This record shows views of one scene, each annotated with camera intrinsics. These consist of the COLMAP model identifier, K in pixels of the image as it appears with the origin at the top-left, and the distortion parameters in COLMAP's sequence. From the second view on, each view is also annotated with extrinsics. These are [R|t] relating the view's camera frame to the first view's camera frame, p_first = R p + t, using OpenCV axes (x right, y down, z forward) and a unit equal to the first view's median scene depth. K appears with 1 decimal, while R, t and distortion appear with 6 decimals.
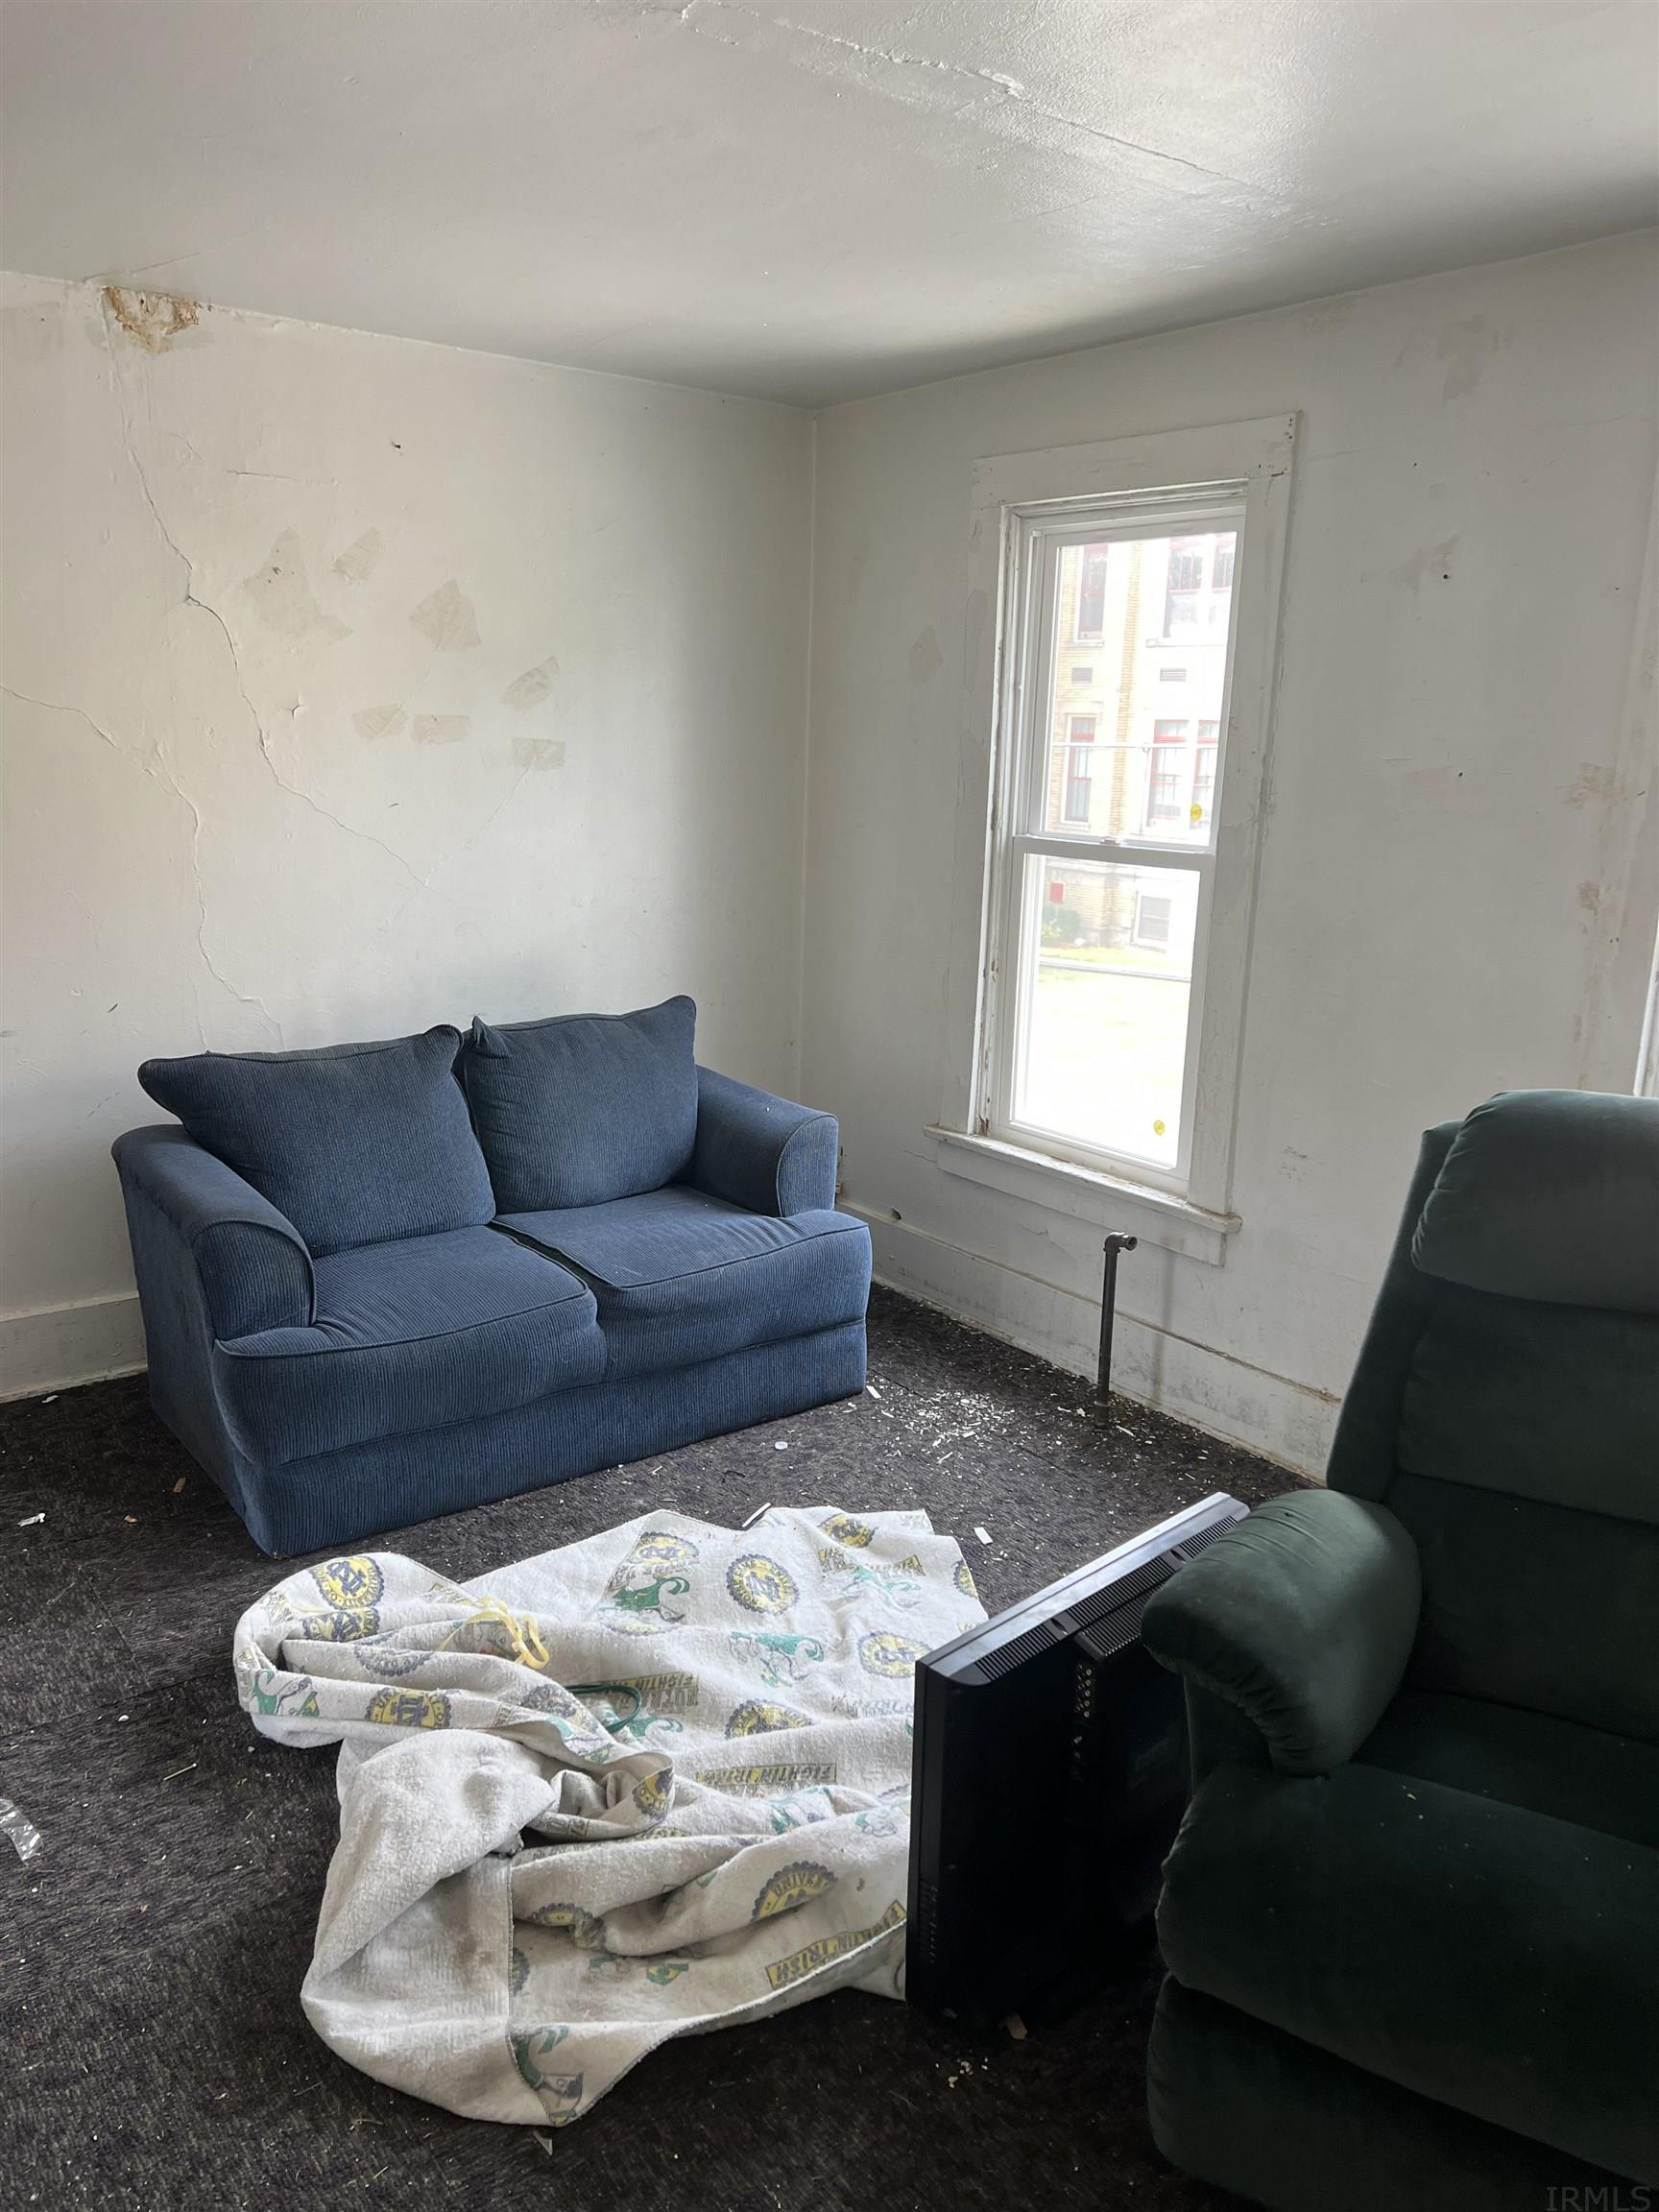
lens RADIAL K [[1667.1, 0, 818.5], [0, 1667.1, 1114.2], [0, 0, 1]] dist [0.025456, -0.016918]
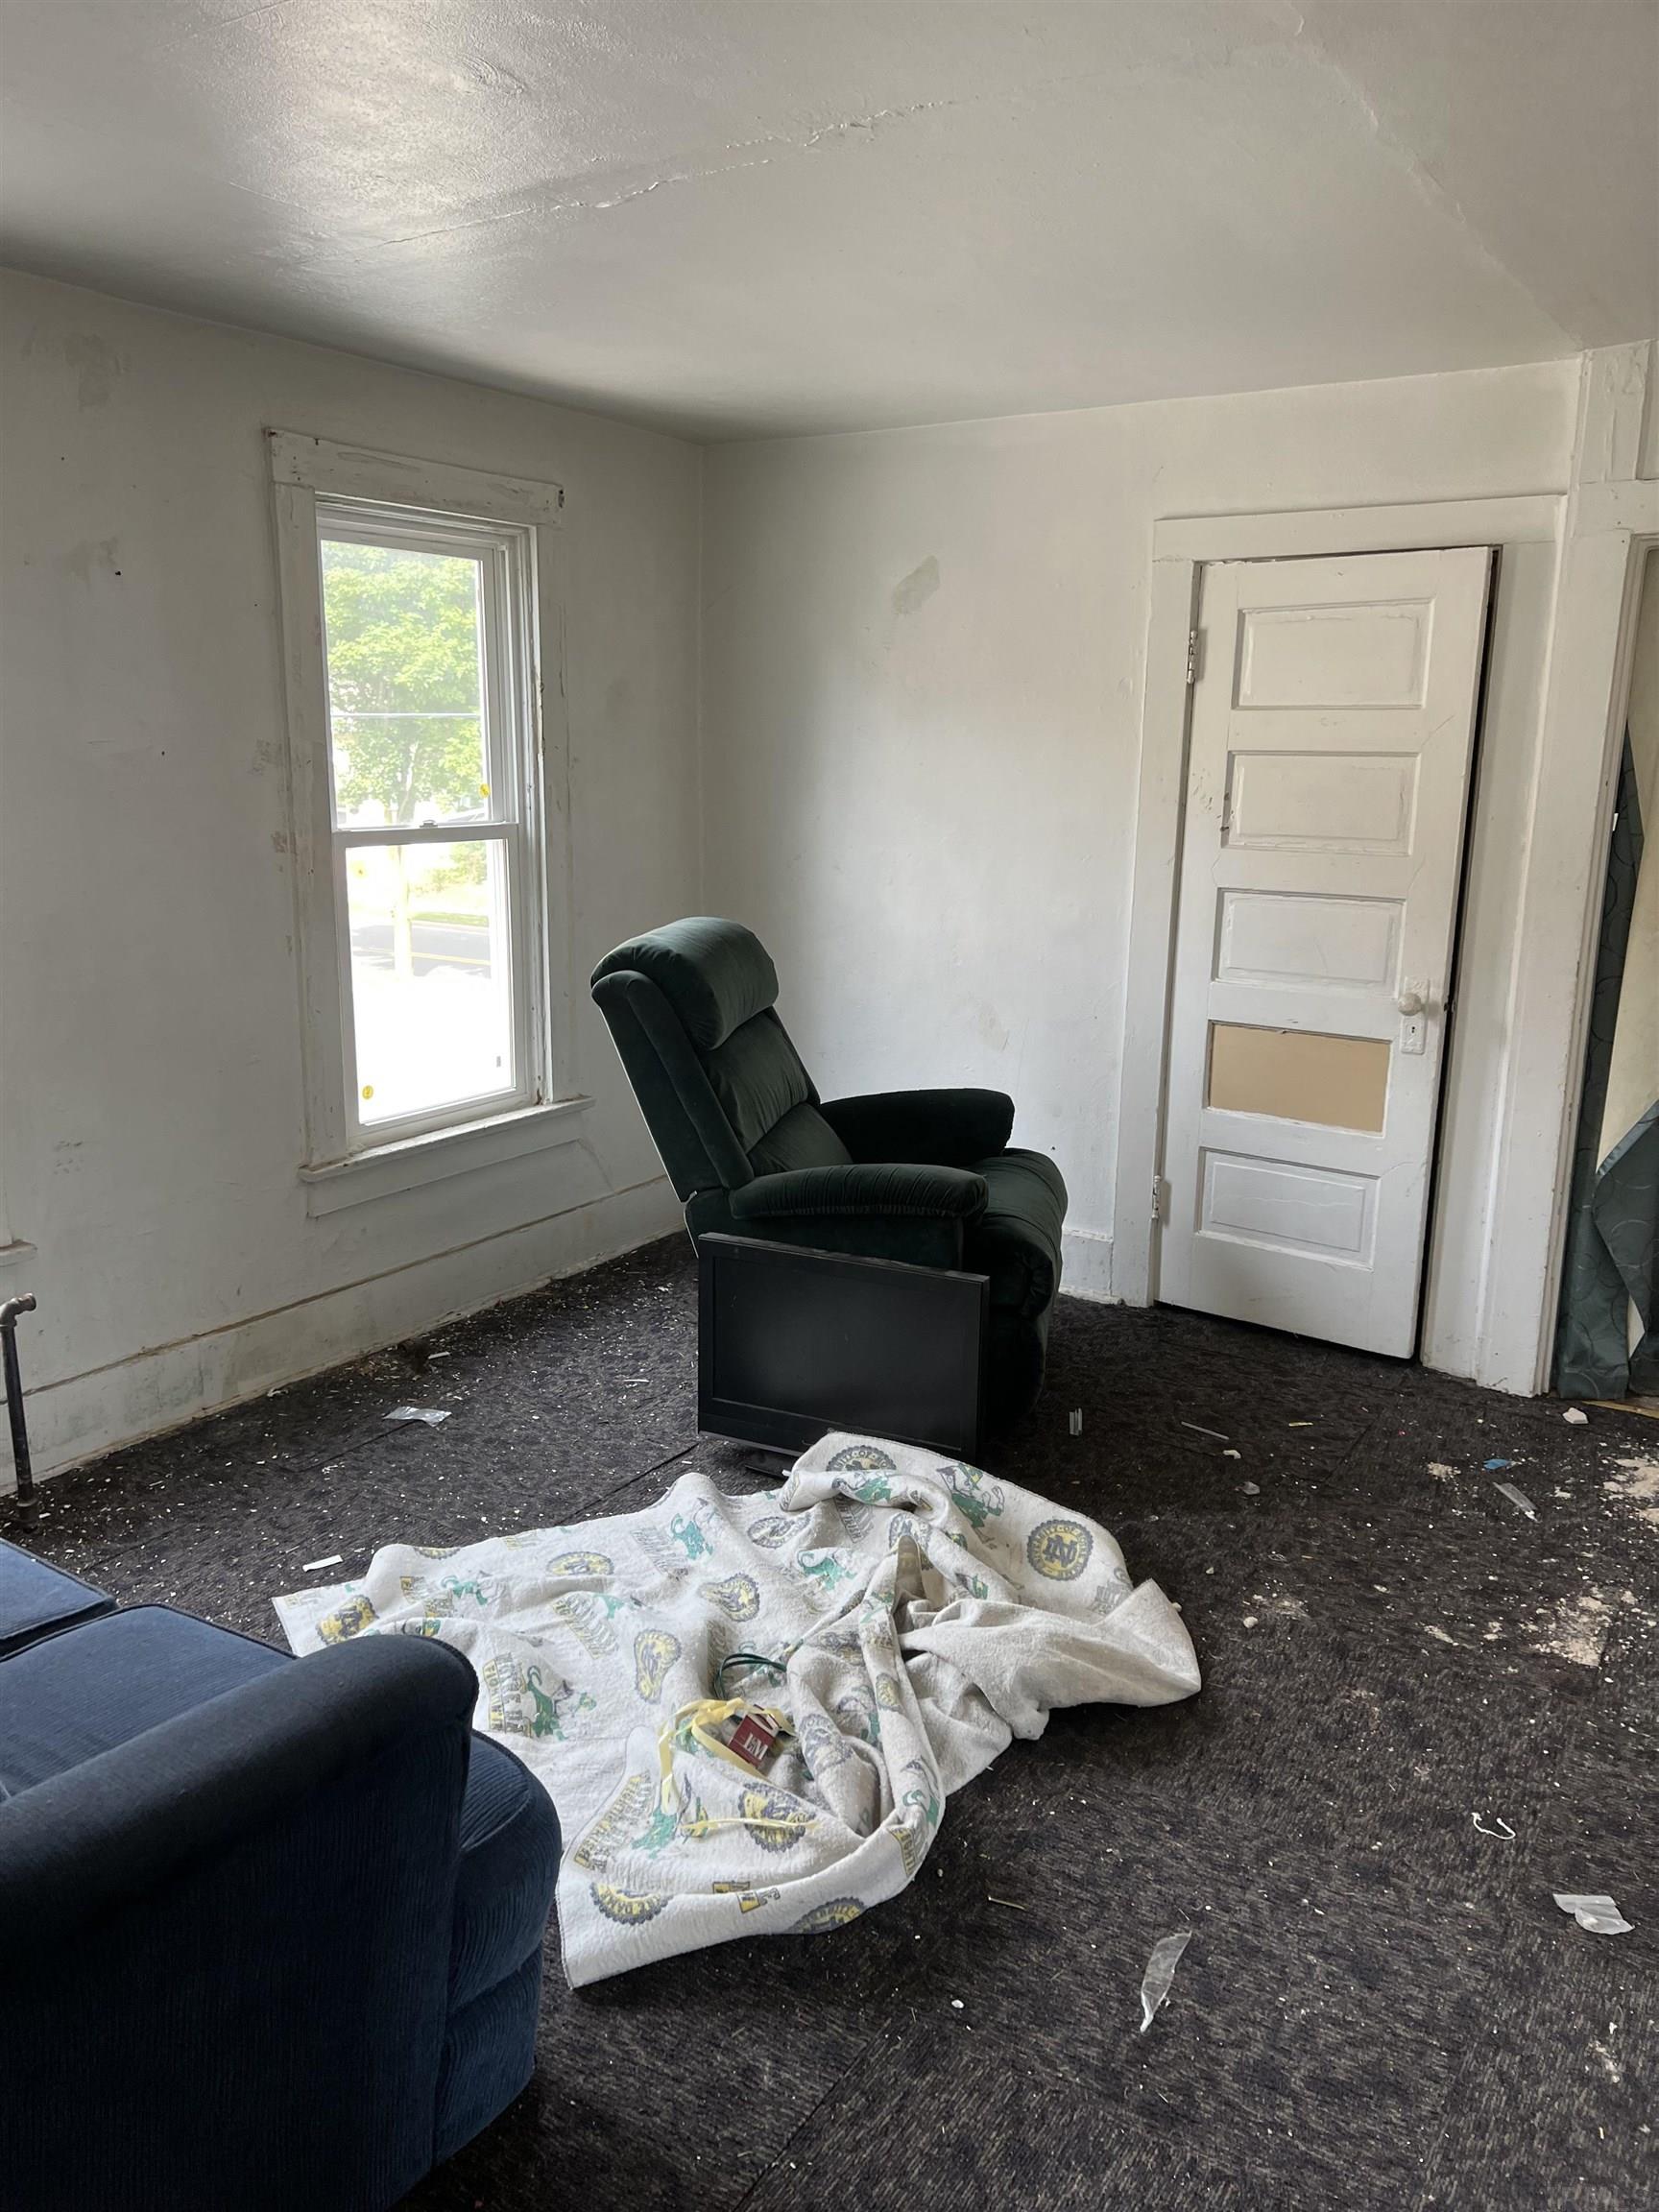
lens RADIAL K [[1667.1, 0, 818.7], [0, 1667.1, 1104.6], [0, 0, 1]] dist [0.025456, -0.016918]
pose [[-0.344482, -0.244459, 0.906406, -1.097945], [0.202231, 0.923511, 0.325930, -0.336872], [-0.916752, 0.295581, -0.268696, 1.245652]]
